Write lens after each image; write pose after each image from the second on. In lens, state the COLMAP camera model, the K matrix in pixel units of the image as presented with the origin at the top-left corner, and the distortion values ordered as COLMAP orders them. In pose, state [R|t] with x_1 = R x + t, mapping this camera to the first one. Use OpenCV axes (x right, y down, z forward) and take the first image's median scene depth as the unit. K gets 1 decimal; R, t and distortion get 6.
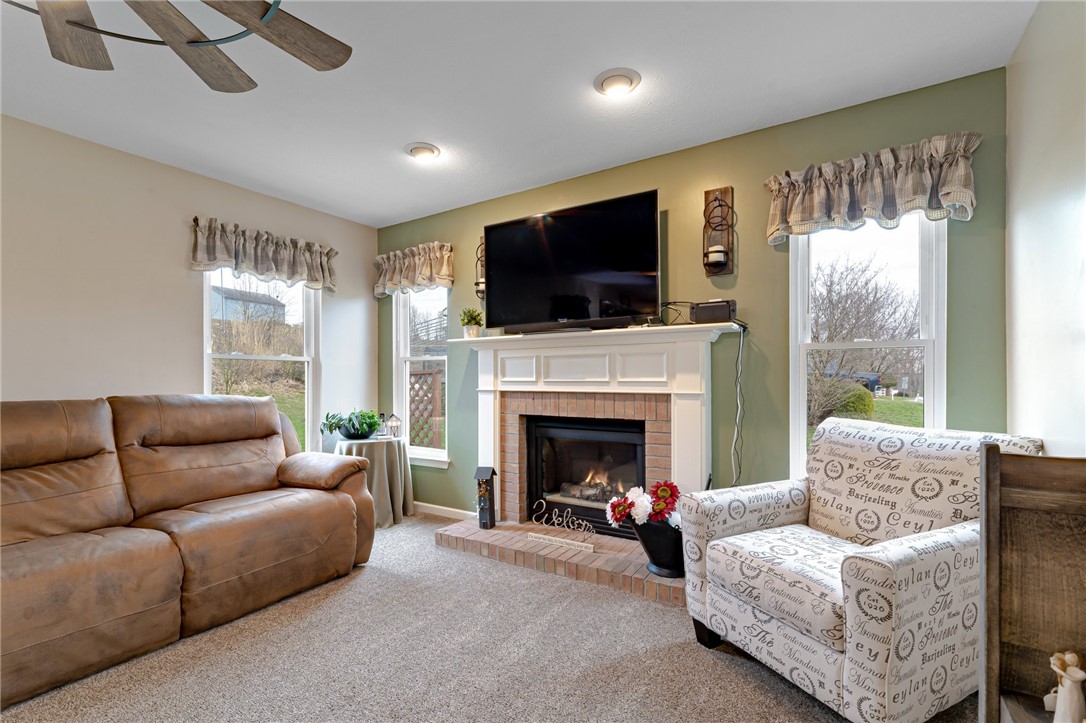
lens RADIAL K [[481.2, 0, 546.4], [0, 481.2, 378.5], [0, 0, 1]] dist [0.001530, -0.000663]
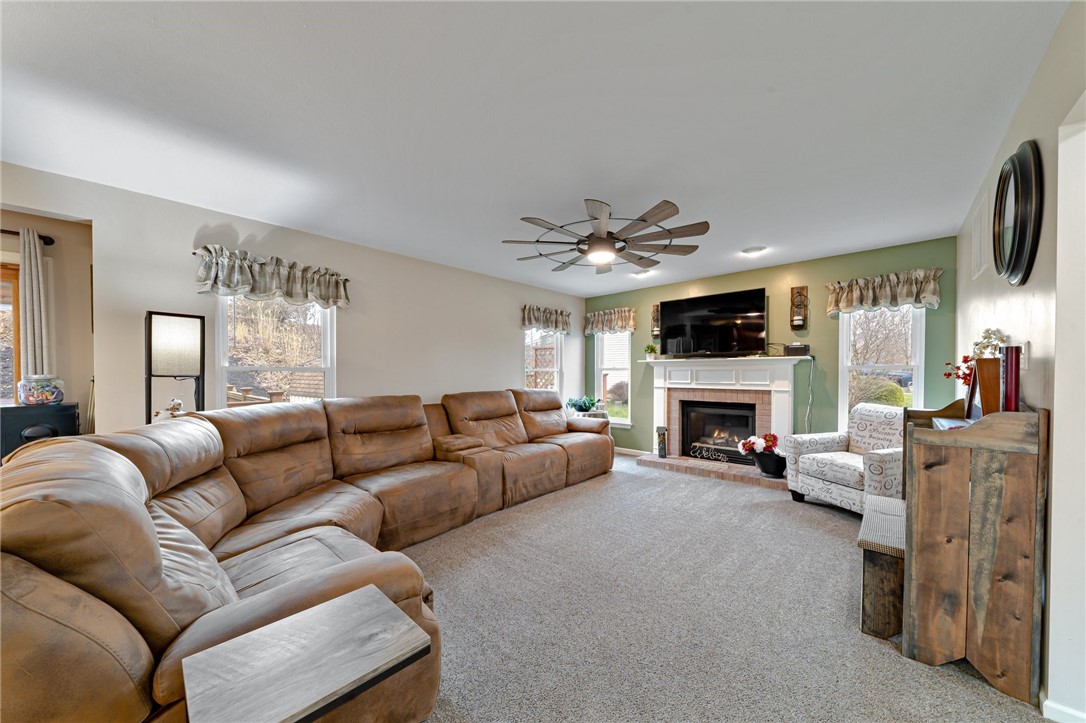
lens RADIAL K [[374.8, 0, 546.0], [0, 374.8, 379.2], [0, 0, 1]] dist [-0.003424, -0.000657]
pose [[0.984284, 0.004269, -0.176541, -0.385322], [-0.001875, 0.999904, 0.013720, -0.033826], [0.176583, -0.013173, 0.984198, -0.687304]]
